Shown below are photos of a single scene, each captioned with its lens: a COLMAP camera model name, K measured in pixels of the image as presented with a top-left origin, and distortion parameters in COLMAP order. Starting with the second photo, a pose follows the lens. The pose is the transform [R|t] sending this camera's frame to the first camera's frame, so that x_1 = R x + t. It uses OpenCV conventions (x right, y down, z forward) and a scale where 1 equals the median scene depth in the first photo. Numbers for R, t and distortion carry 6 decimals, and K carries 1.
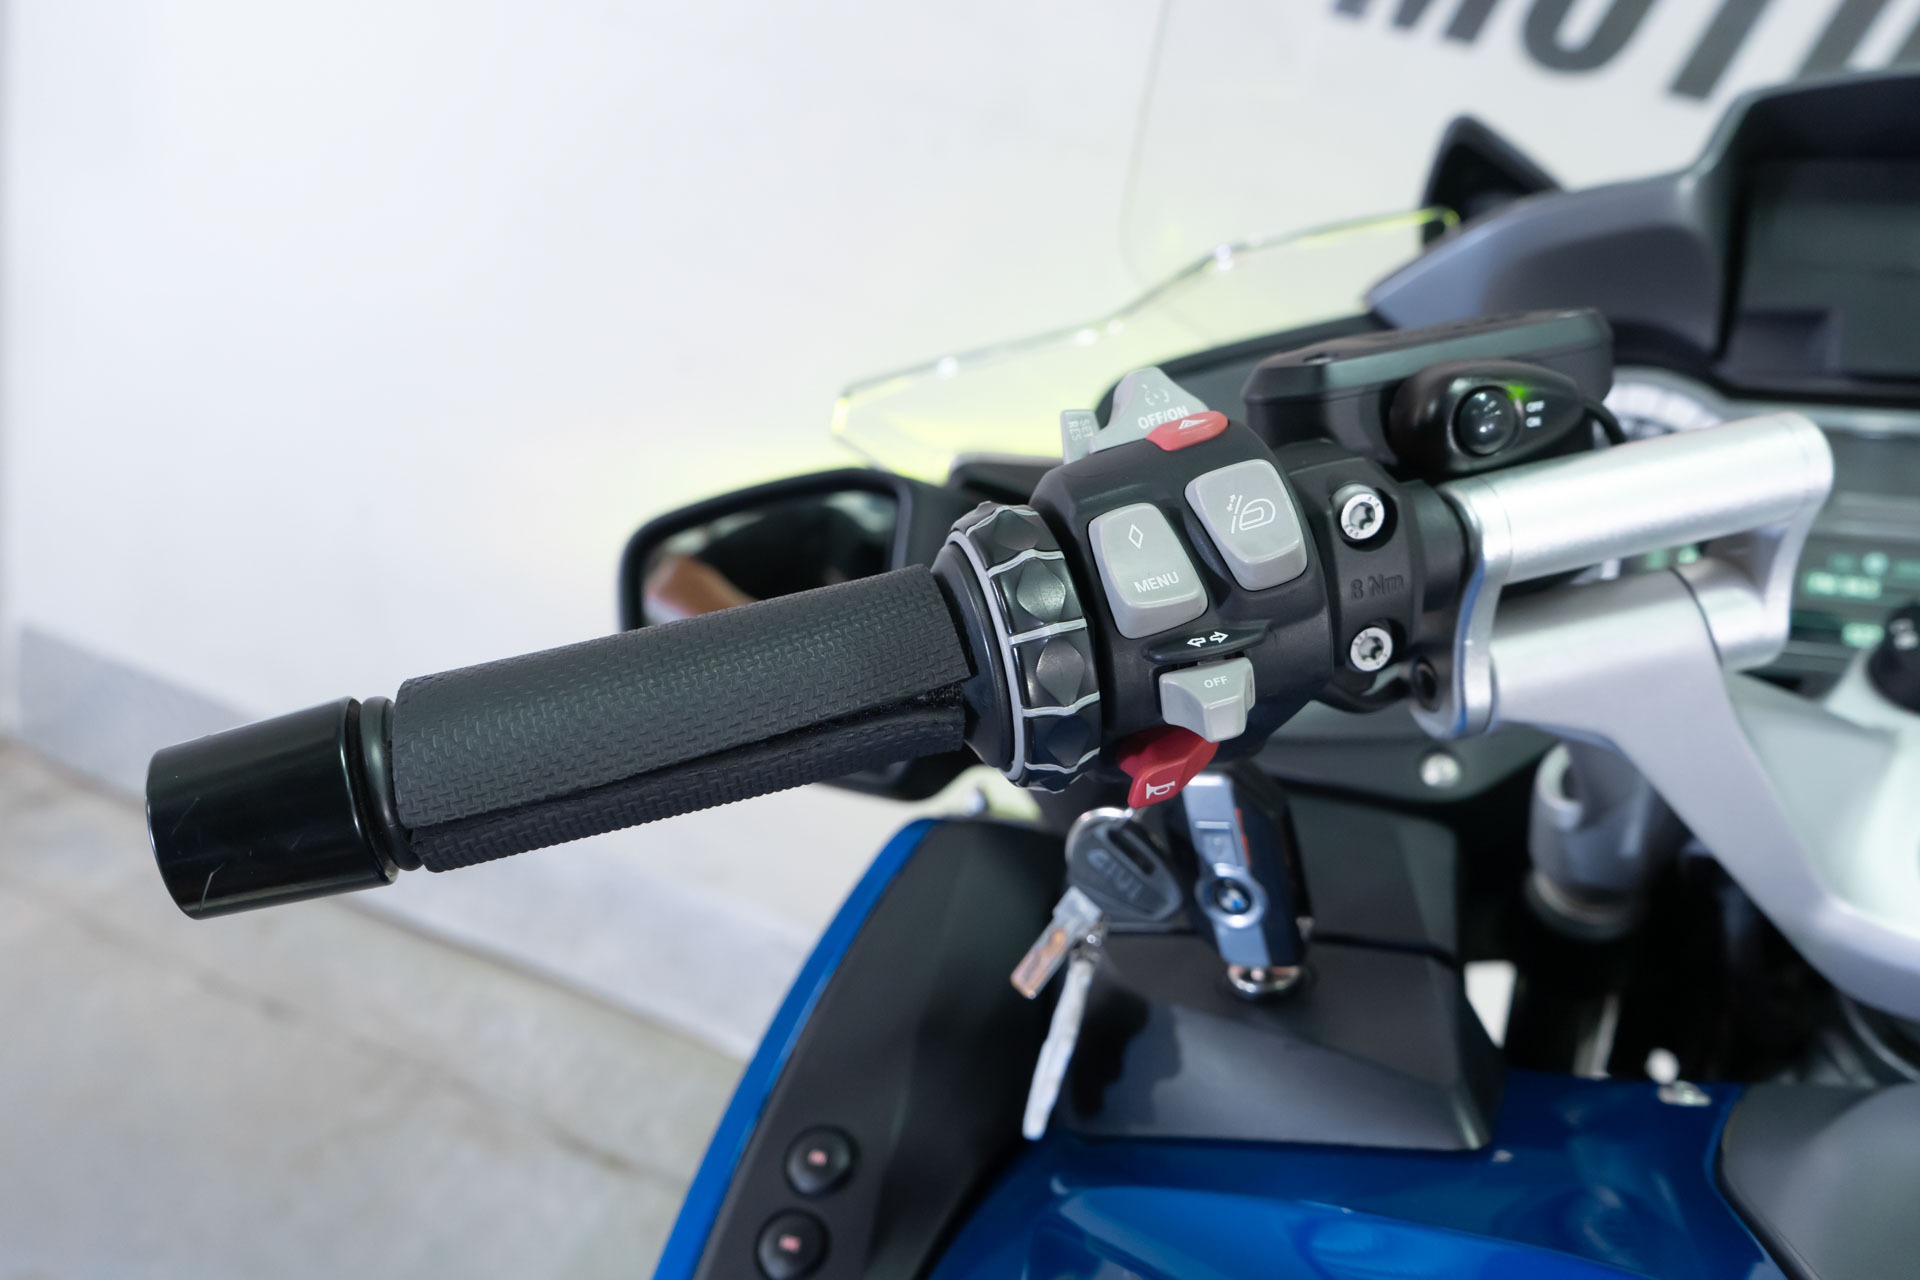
lens RADIAL K [[1592.8, 0, 960.0], [0, 1592.8, 640.0], [0, 0, 1]] dist [-0.003961, 0.001261]
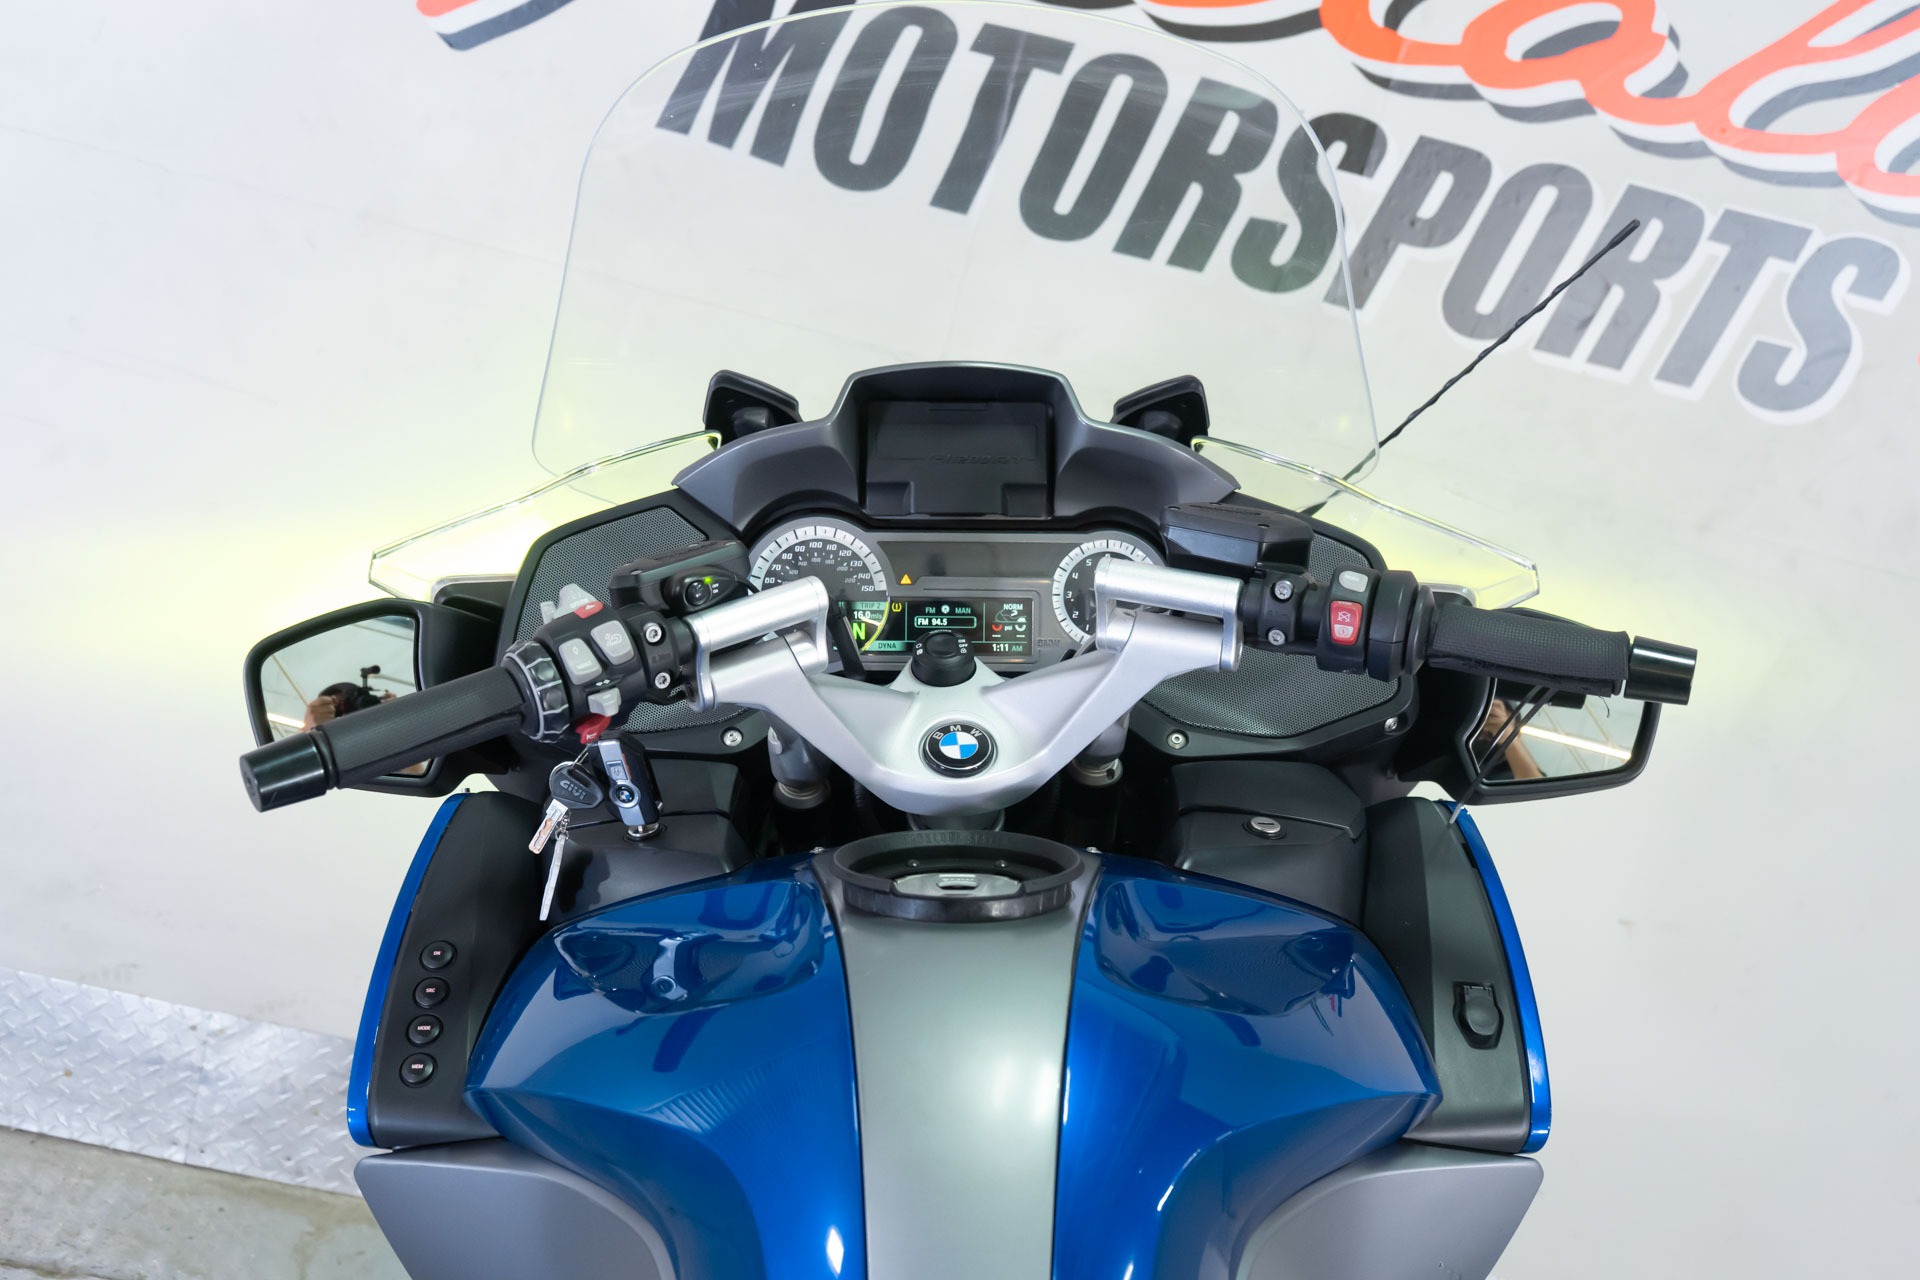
lens RADIAL K [[2290.6, 0, 960.0], [0, 2290.6, 640.0], [0, 0, 1]] dist [0.009241, 0.010837]
pose [[0.949379, -0.089833, 0.301015, -0.428051], [0.094403, 0.995534, -0.000640, -0.012318], [-0.299613, 0.029024, 0.953619, -2.854125]]
